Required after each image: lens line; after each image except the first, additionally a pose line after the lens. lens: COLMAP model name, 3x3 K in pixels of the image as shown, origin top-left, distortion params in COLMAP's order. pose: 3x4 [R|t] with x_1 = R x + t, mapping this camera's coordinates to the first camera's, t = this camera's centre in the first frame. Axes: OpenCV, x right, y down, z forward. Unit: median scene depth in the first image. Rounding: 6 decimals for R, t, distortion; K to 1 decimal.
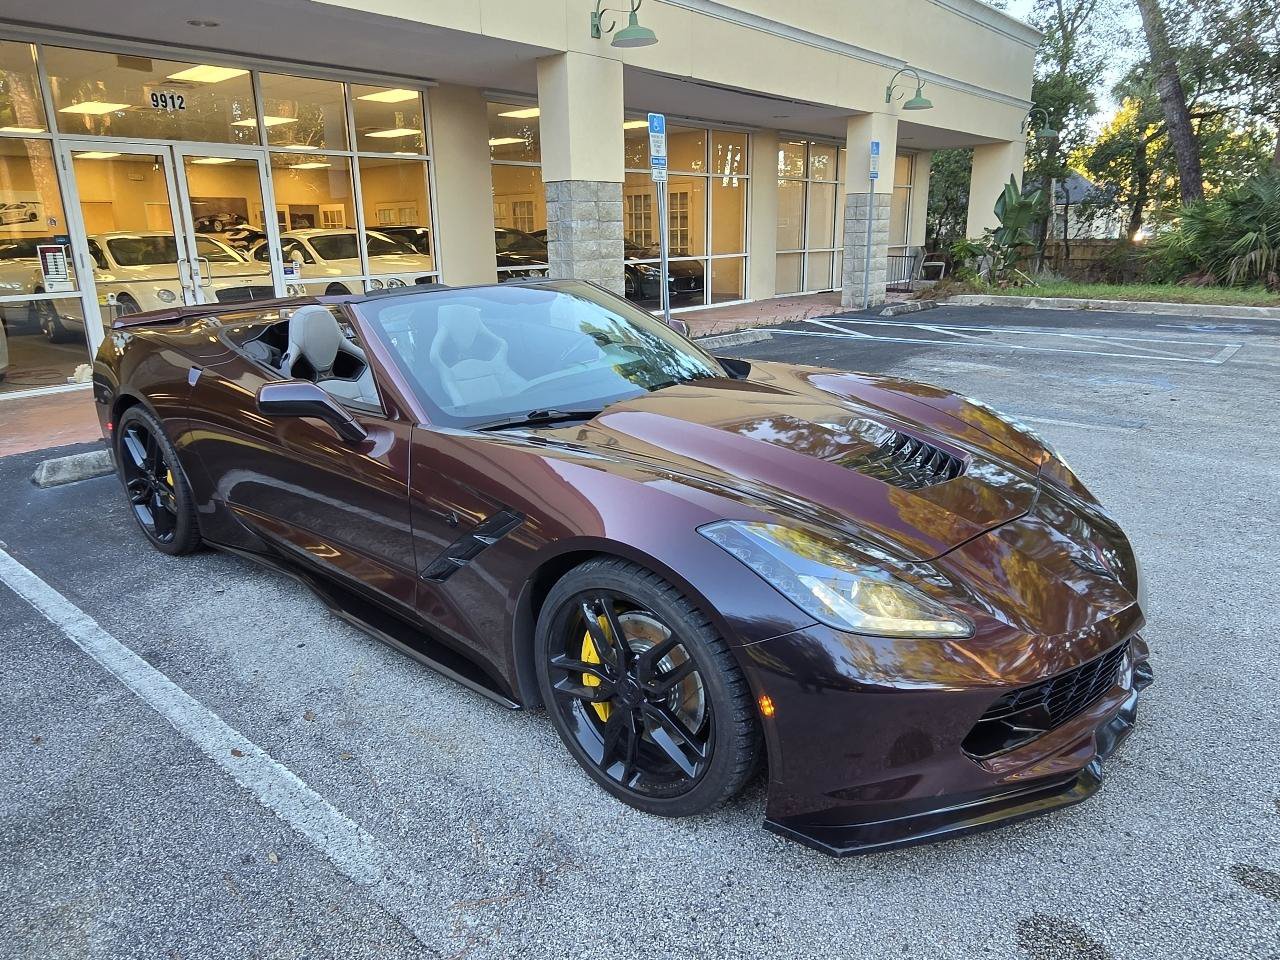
lens RADIAL K [[854.9, 0, 630.5], [0, 854.9, 481.4], [0, 0, 1]] dist [-0.001572, -0.001949]
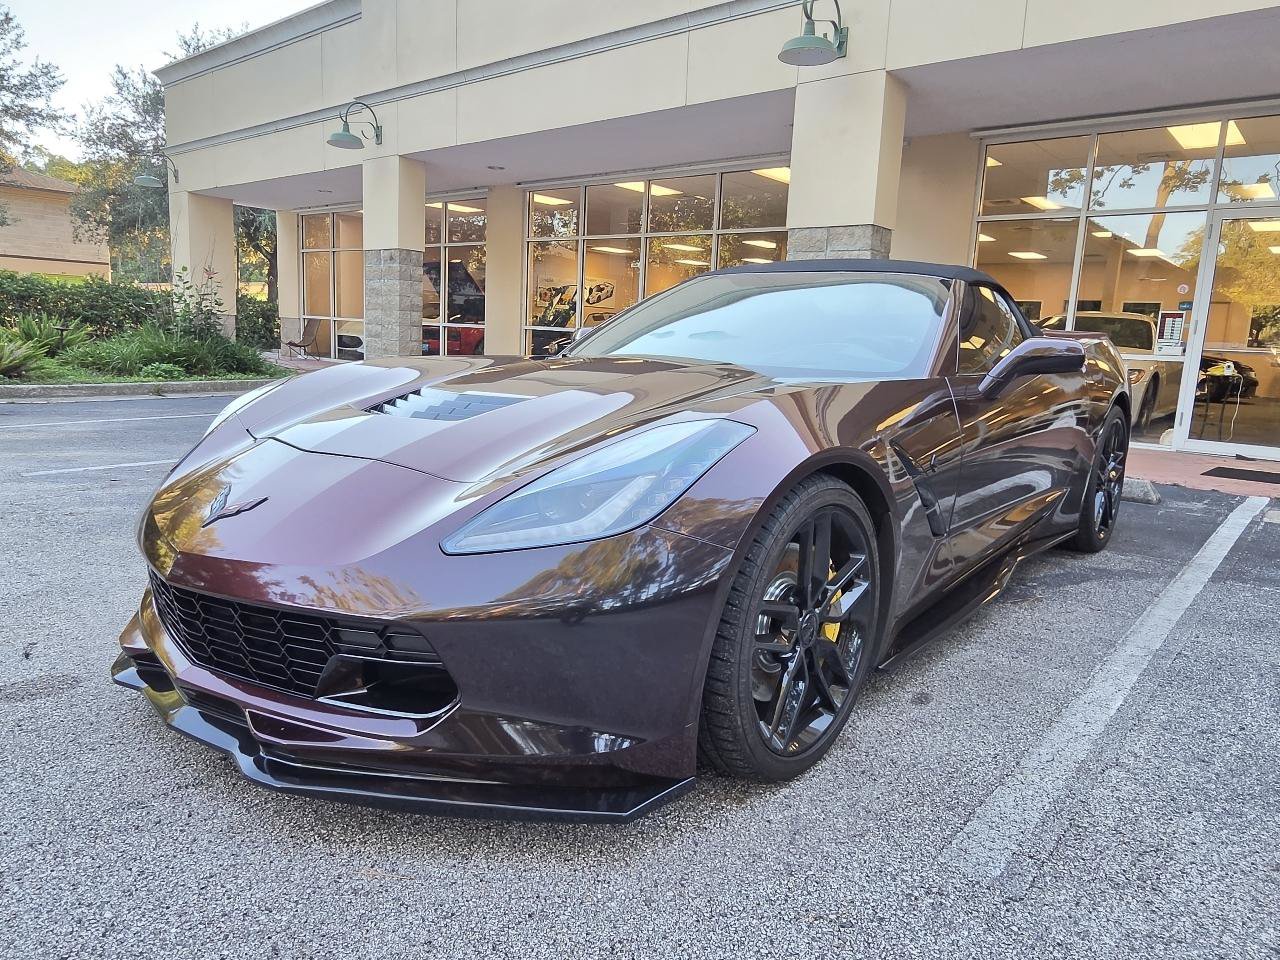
lens RADIAL K [[854.9, 0, 630.5], [0, 854.9, 481.4], [0, 0, 1]] dist [-0.001572, -0.001949]
pose [[0.002902, 0.186805, -0.982393, 0.324831], [-0.320137, 0.930868, 0.176062, -0.046391], [0.947367, 0.313989, 0.062505, 0.317048]]
